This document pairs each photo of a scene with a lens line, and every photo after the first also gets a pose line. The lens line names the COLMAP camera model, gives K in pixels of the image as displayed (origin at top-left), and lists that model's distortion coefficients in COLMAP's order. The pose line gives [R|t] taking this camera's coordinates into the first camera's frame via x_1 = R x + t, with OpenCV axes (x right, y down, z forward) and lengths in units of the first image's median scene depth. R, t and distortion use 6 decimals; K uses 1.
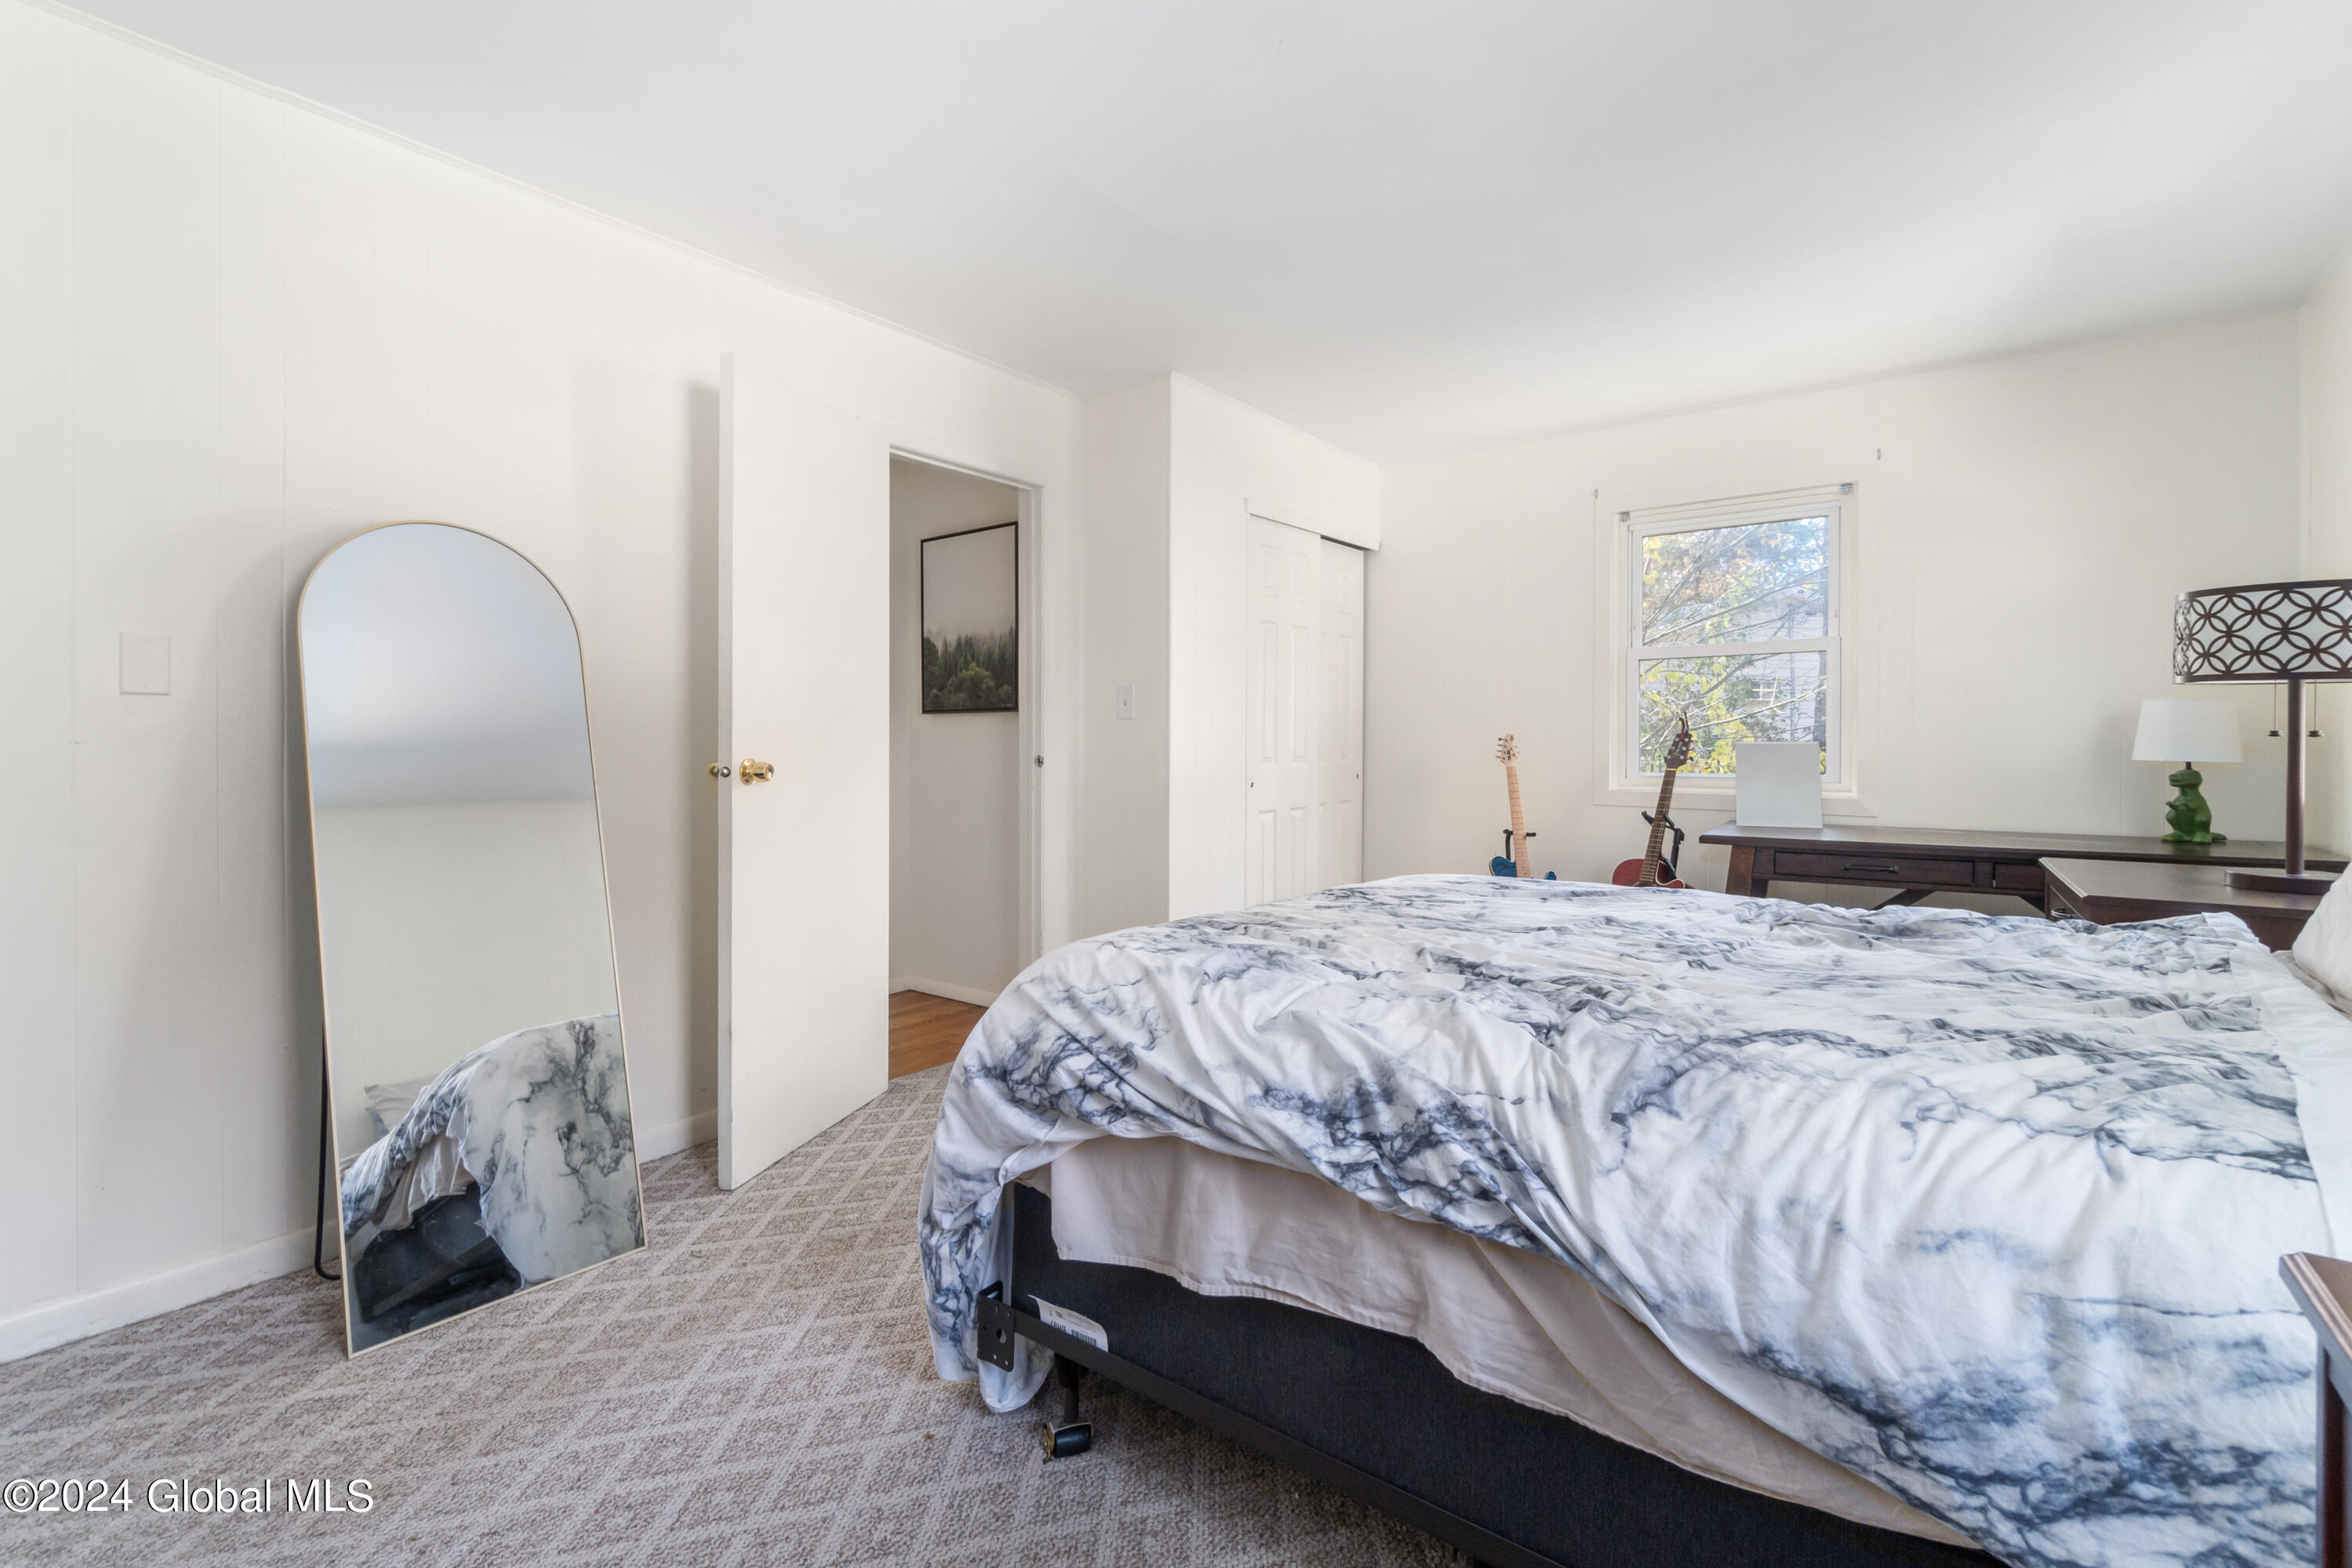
lens RADIAL K [[1027.4, 0, 1132.0], [0, 1027.4, 742.9], [0, 0, 1]] dist [-0.003478, 0.001184]
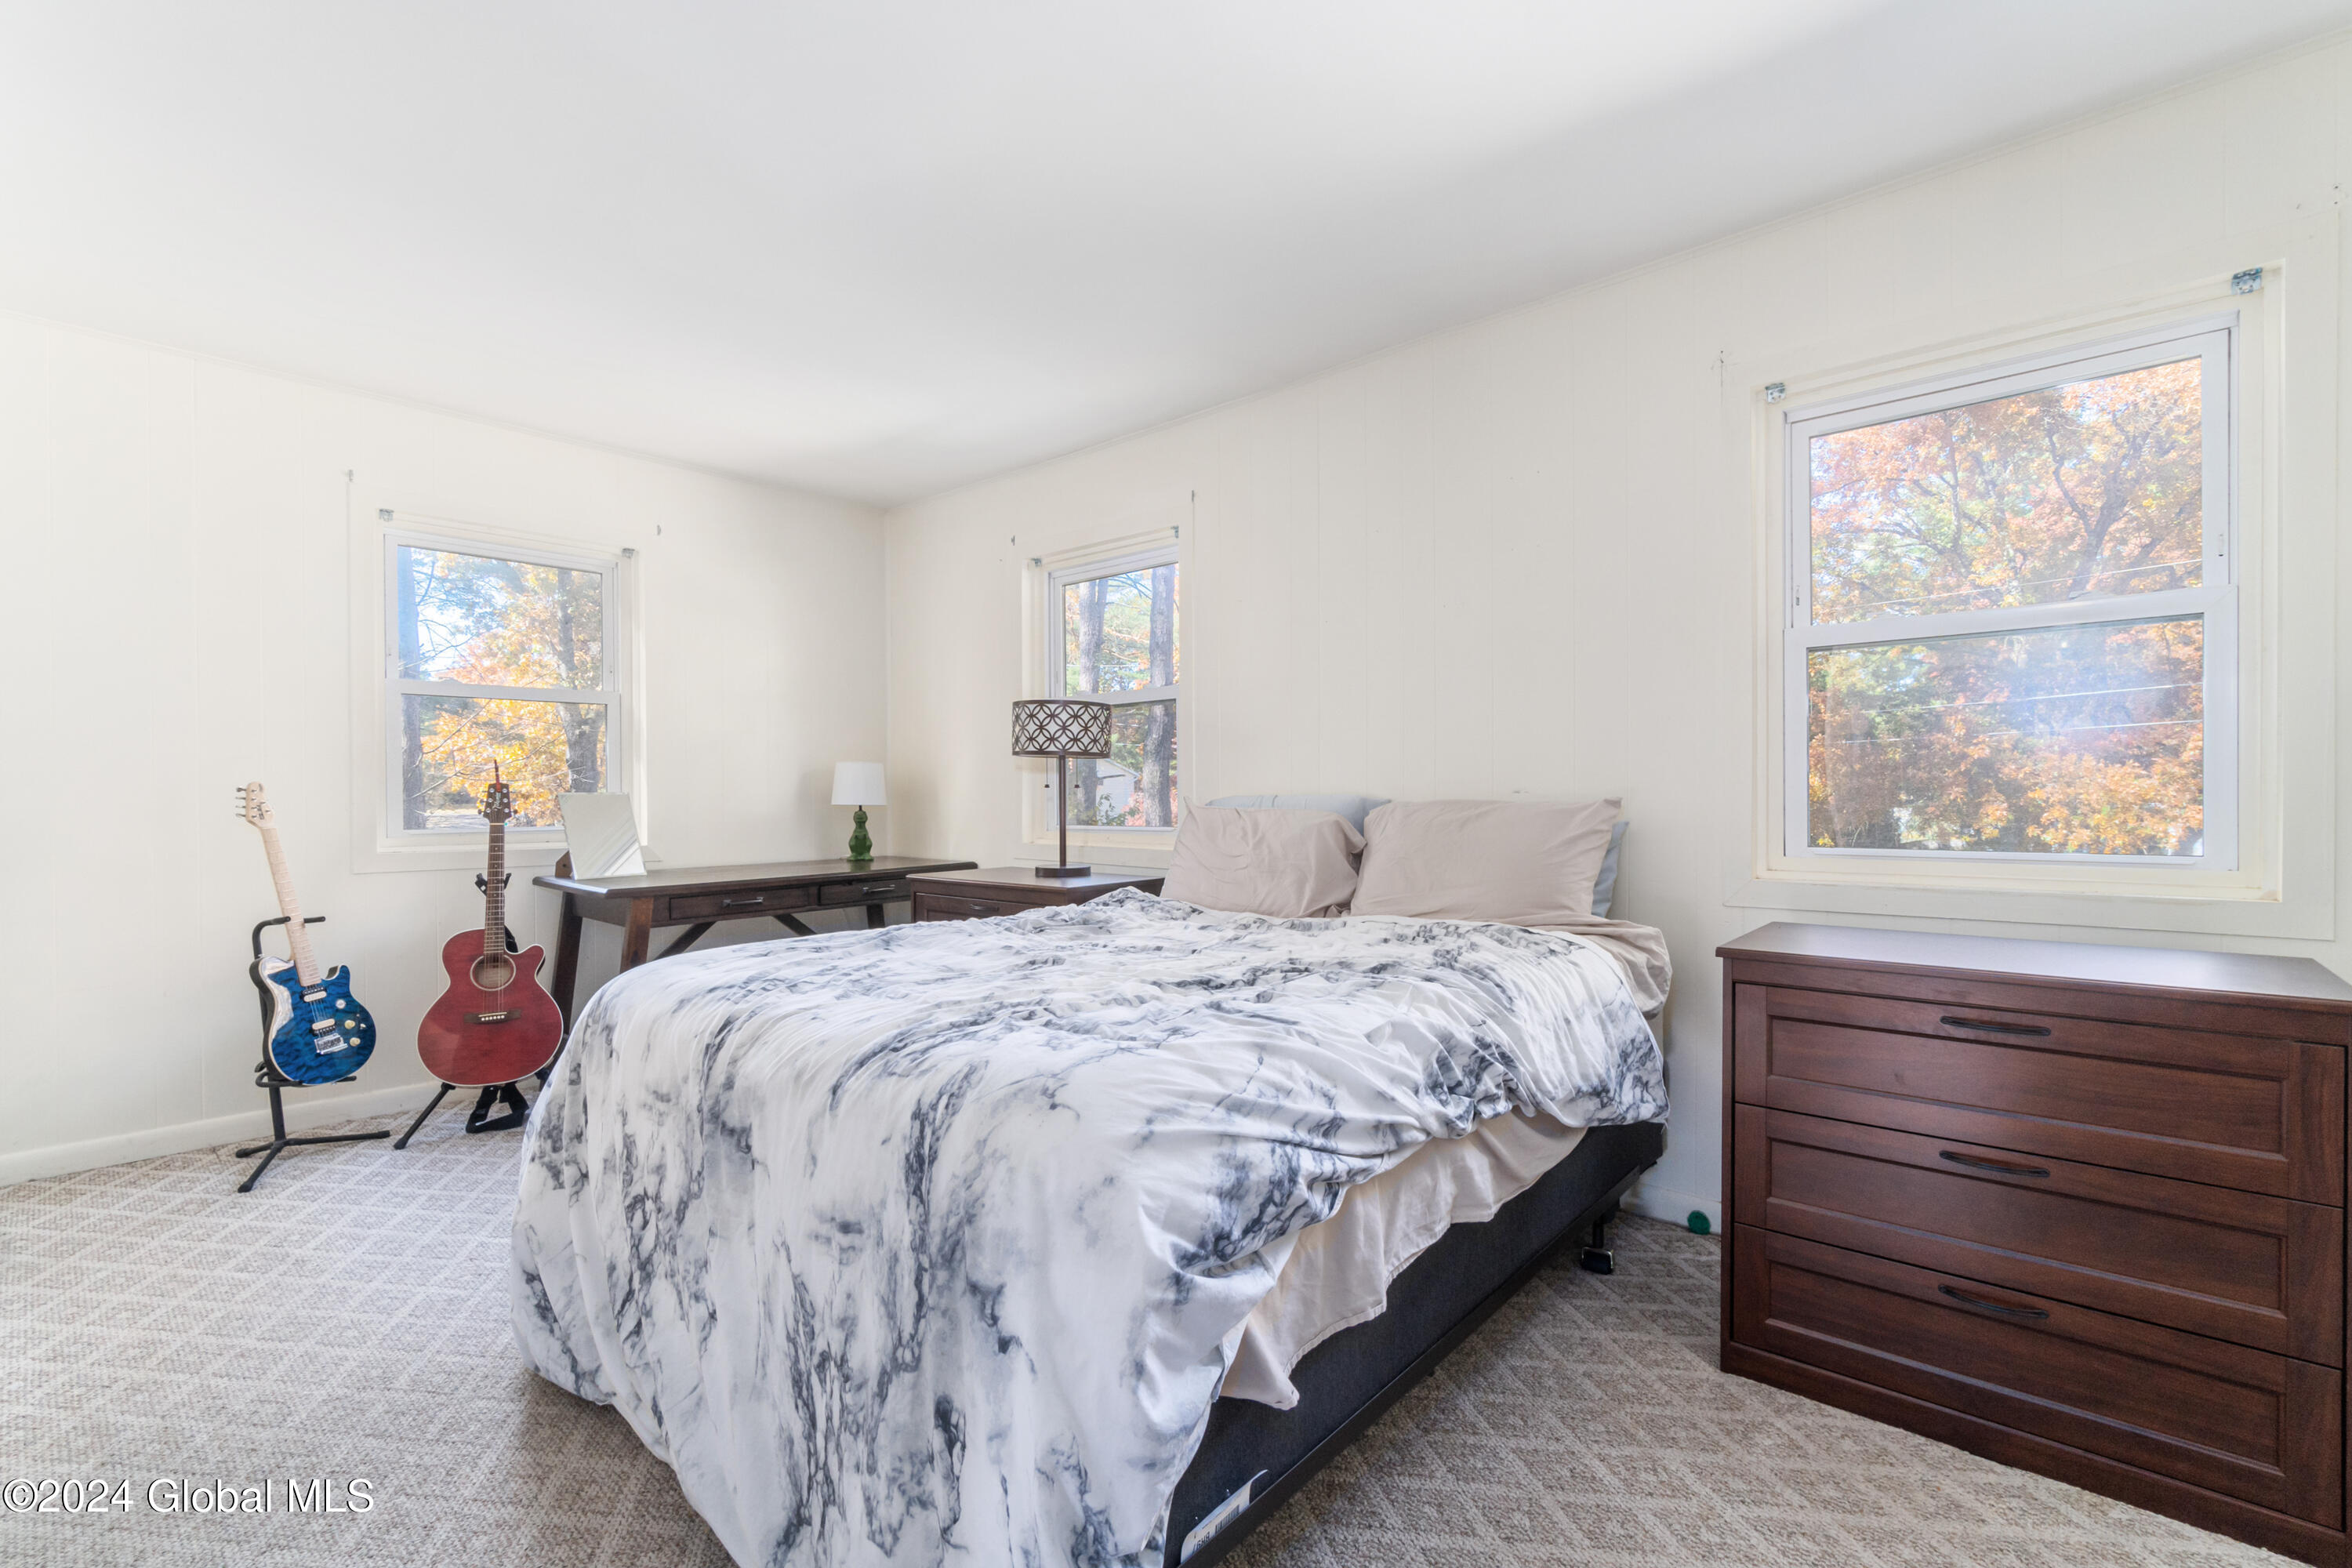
lens RADIAL K [[1027.4, 0, 1167.5], [0, 1027.4, 799.1], [0, 0, 1]] dist [-0.003478, 0.001184]
pose [[0.064132, -0.007112, 0.997916, -0.591020], [0.003809, 0.999969, 0.006881, 0.000757], [-0.997934, 0.003359, 0.064157, 0.683702]]
